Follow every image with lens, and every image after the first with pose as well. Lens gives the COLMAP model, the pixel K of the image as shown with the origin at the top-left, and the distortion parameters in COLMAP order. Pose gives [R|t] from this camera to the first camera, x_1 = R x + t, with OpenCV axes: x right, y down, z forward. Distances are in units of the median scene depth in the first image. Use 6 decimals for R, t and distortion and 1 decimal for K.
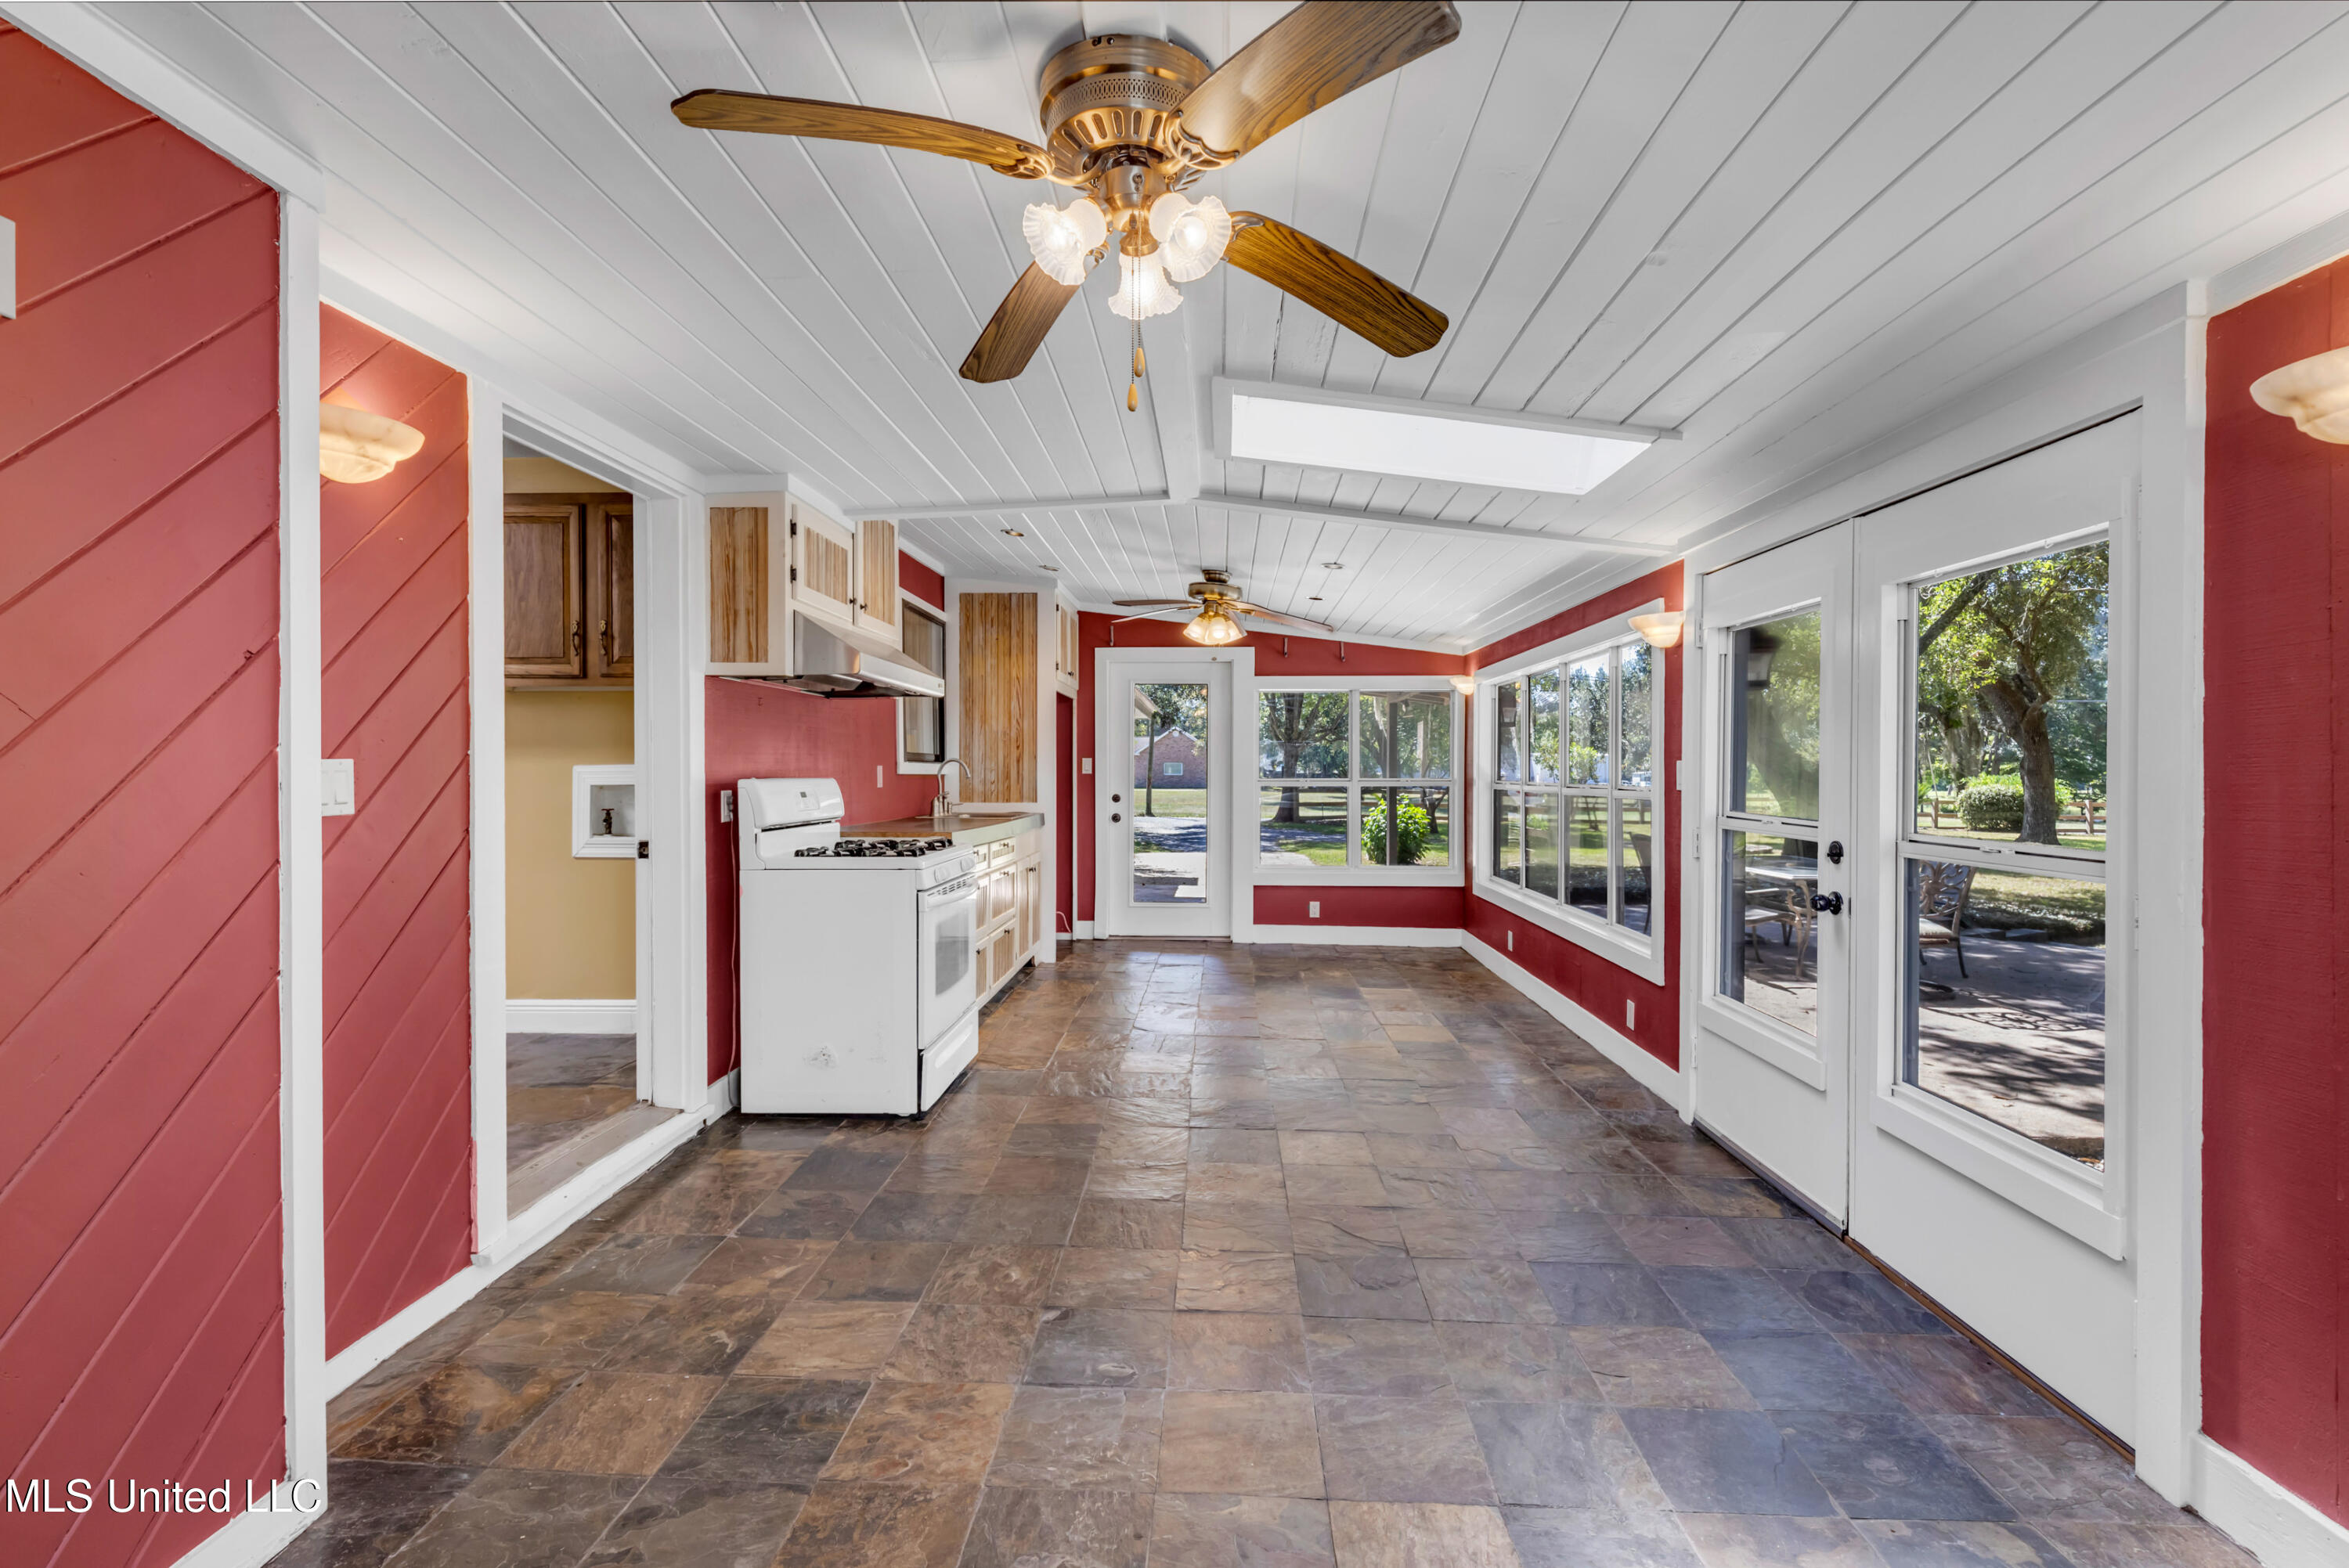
lens RADIAL K [[1061.6, 0, 1177.7], [0, 1061.6, 776.4], [0, 0, 1]] dist [0.011466, -0.000146]
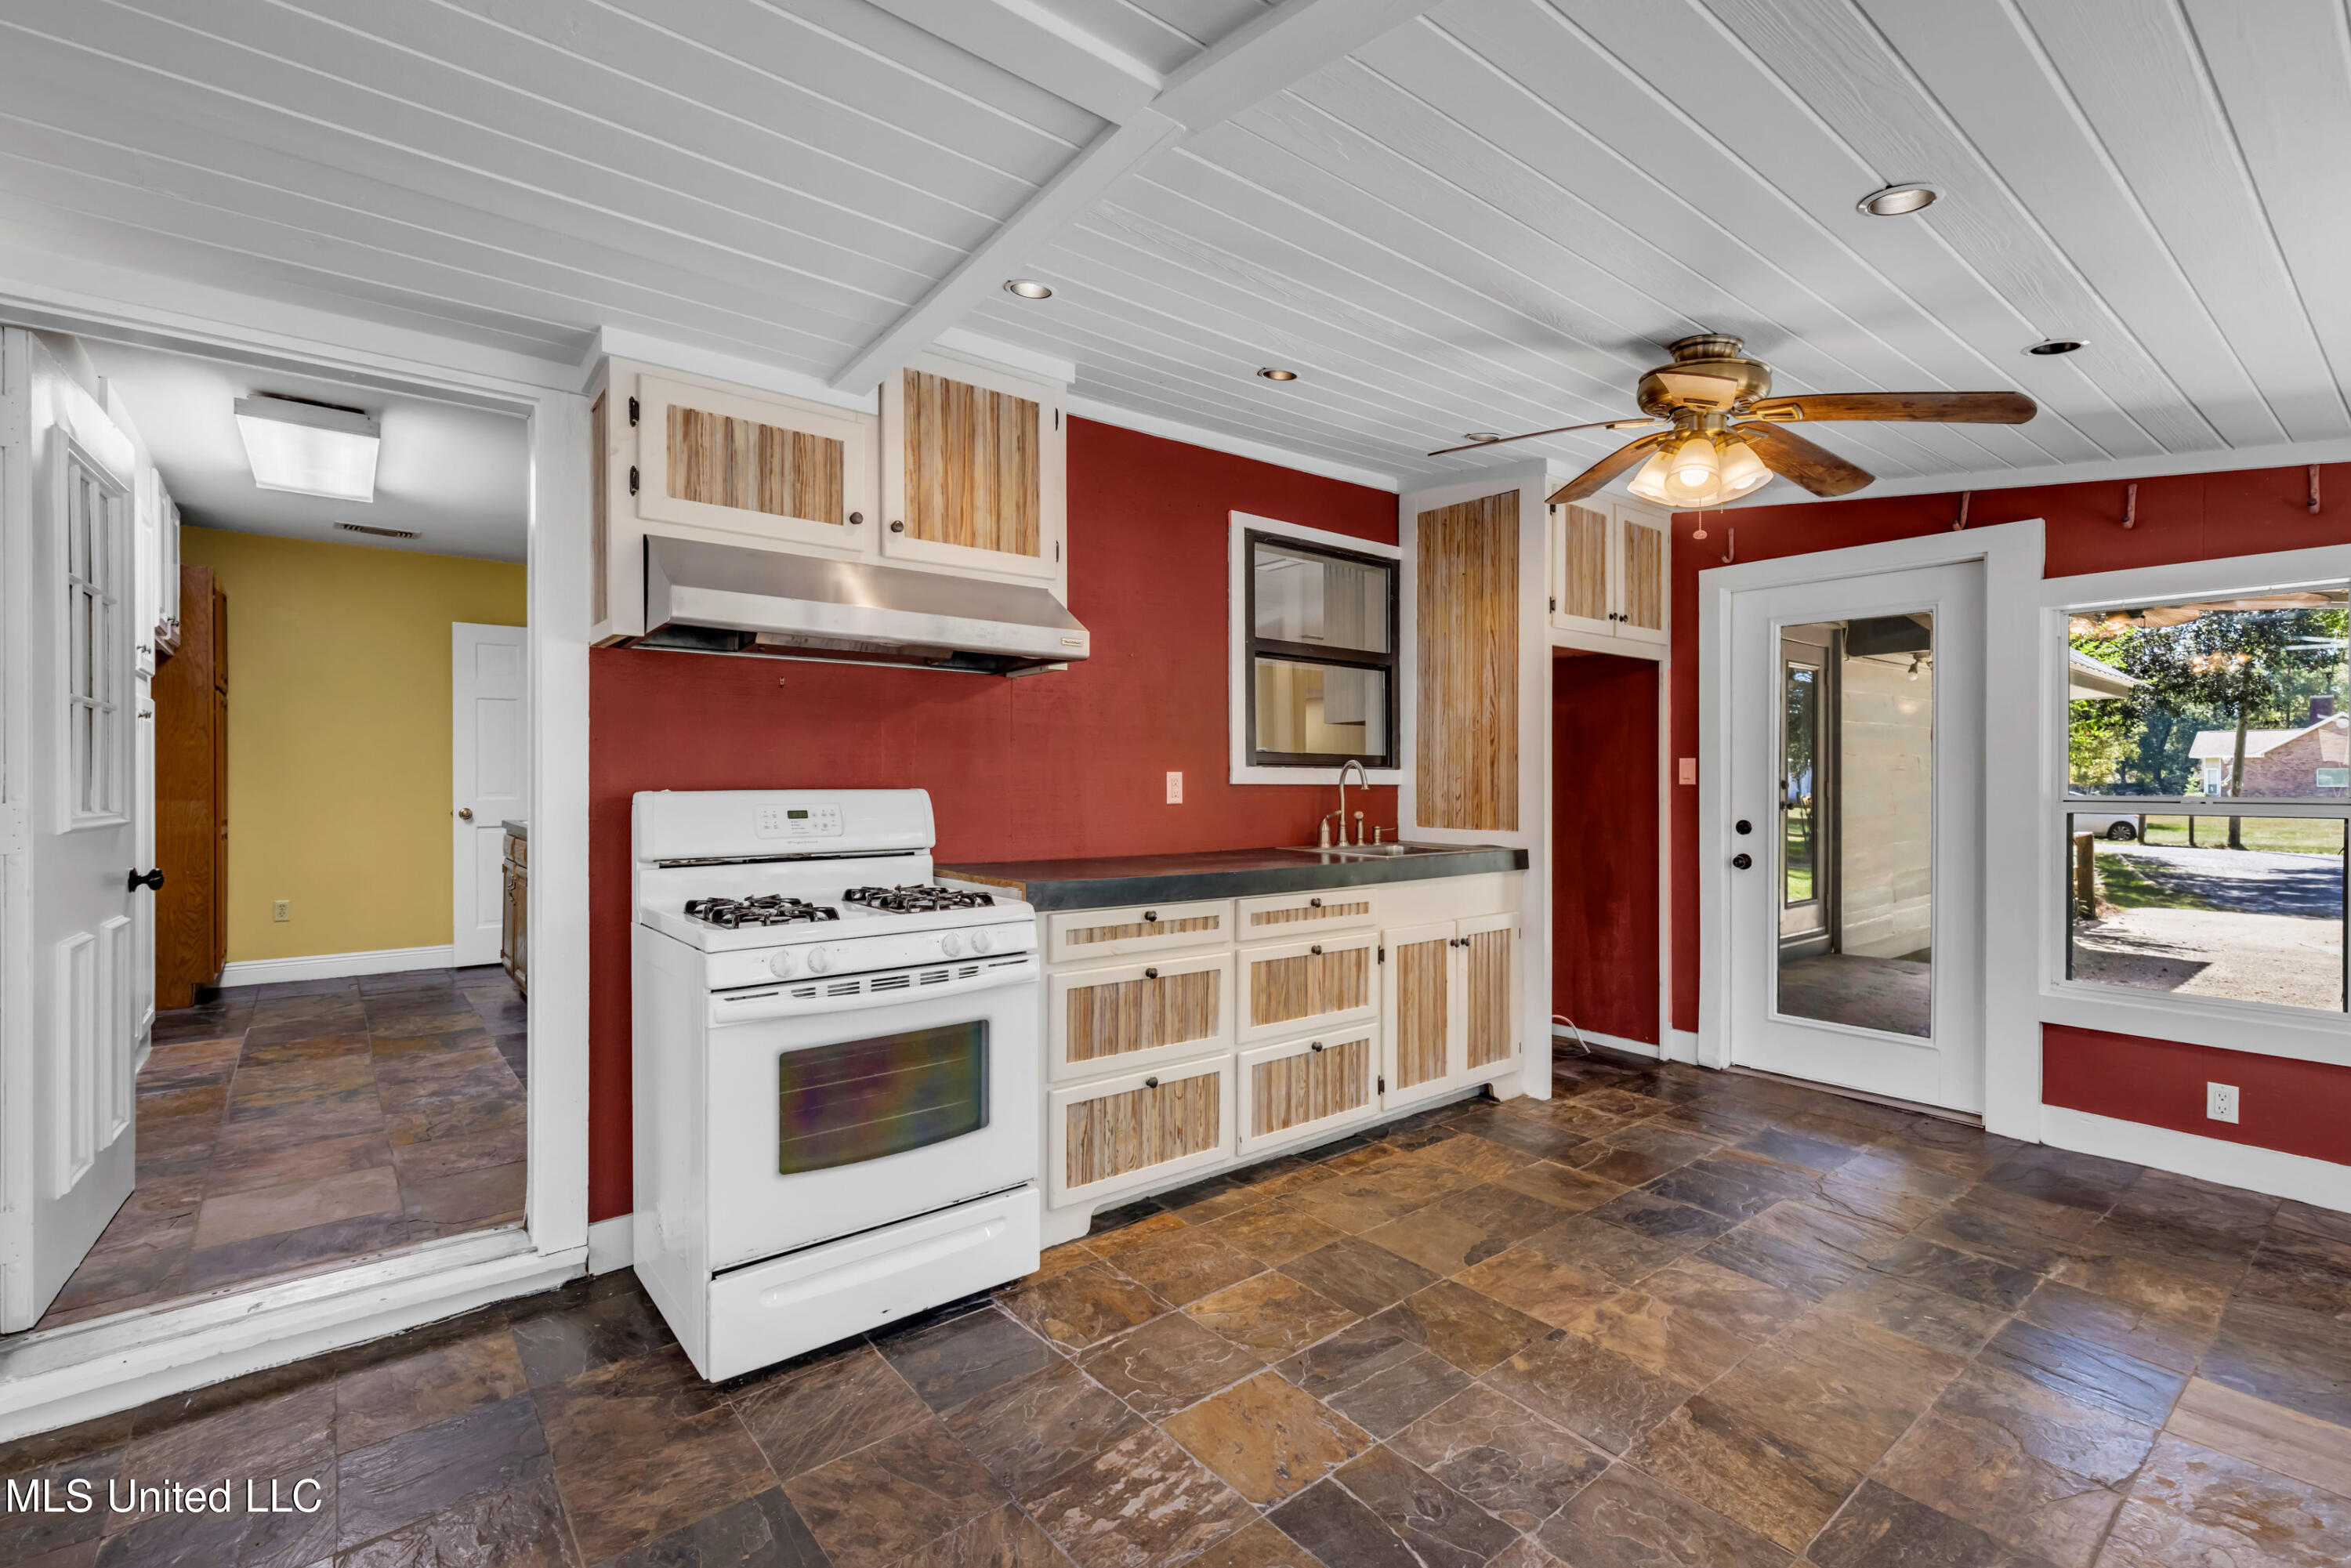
lens RADIAL K [[1062.6, 0, 1178.7], [0, 1062.6, 776.4], [0, 0, 1]] dist [0.011466, -0.000146]
pose [[0.669085, -0.004328, -0.743173, 0.191475], [-0.002991, 0.999959, -0.008517, -0.001072], [0.743180, 0.007921, 0.669045, 0.442155]]
